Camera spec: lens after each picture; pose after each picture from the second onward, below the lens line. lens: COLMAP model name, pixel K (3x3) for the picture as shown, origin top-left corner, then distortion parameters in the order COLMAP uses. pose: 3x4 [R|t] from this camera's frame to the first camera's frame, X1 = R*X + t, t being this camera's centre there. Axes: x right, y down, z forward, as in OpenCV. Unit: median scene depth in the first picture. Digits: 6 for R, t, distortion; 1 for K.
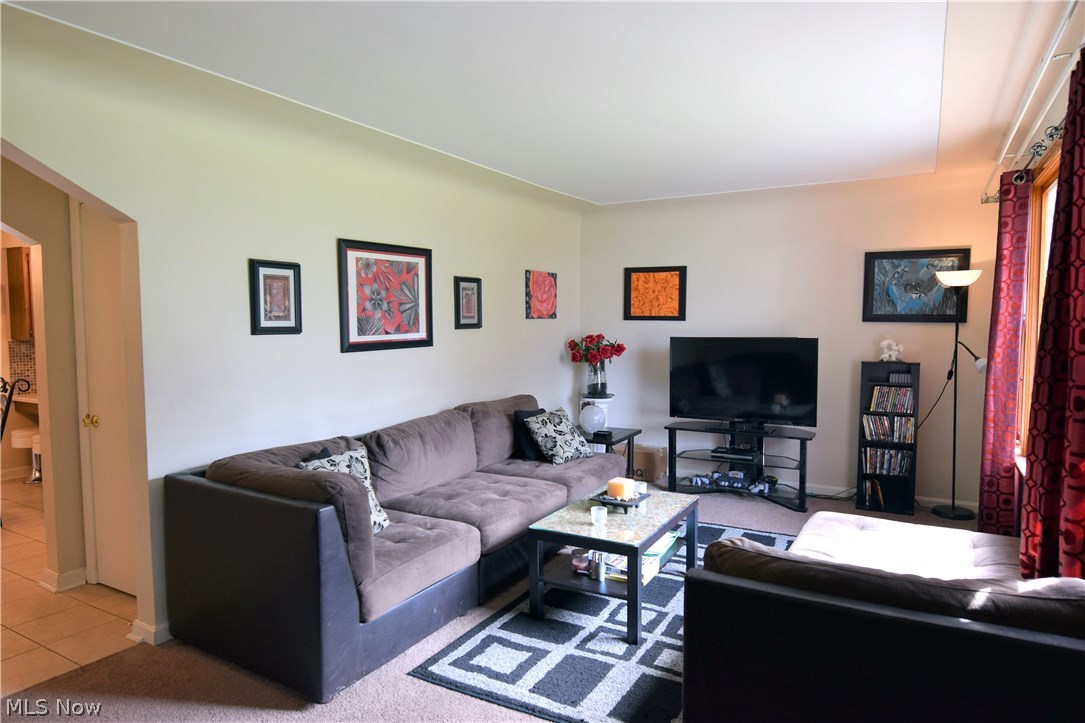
lens RADIAL K [[659.7, 0, 541.2], [0, 659.7, 367.7], [0, 0, 1]] dist [-0.012776, -0.002820]
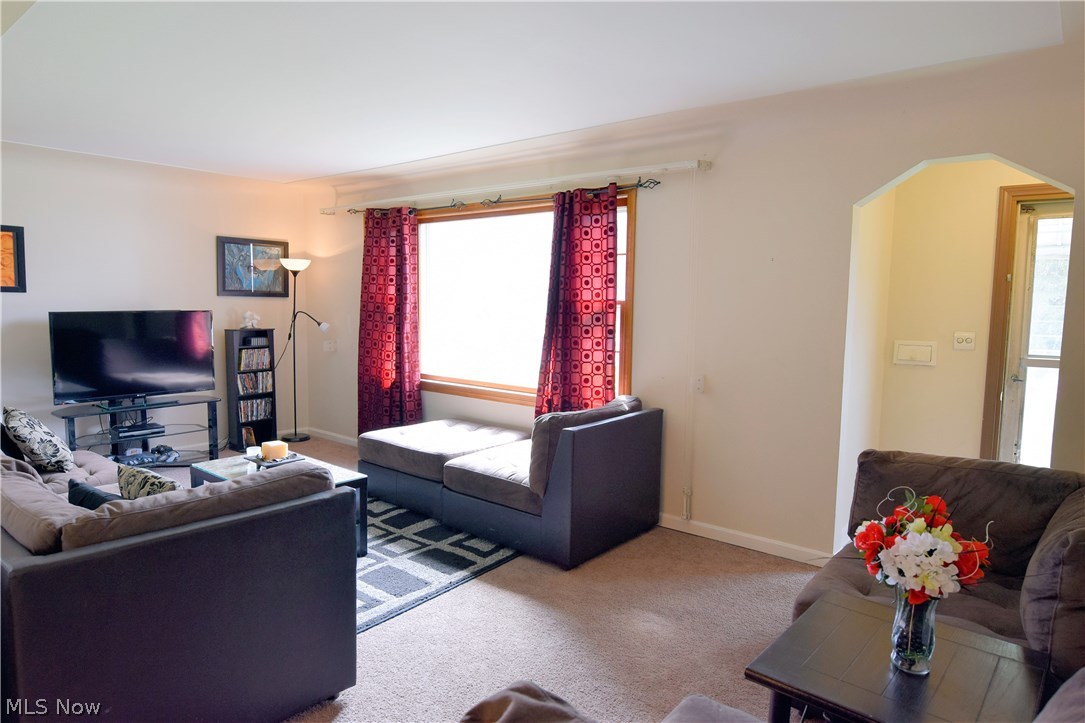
lens RADIAL K [[659.7, 0, 541.4], [0, 659.7, 357.9], [0, 0, 1]] dist [-0.012776, -0.002820]
pose [[0.176300, -0.086017, 0.980571, -0.591215], [0.048393, 0.995727, 0.078646, -0.025664], [-0.983146, 0.033588, 0.179710, 0.245529]]
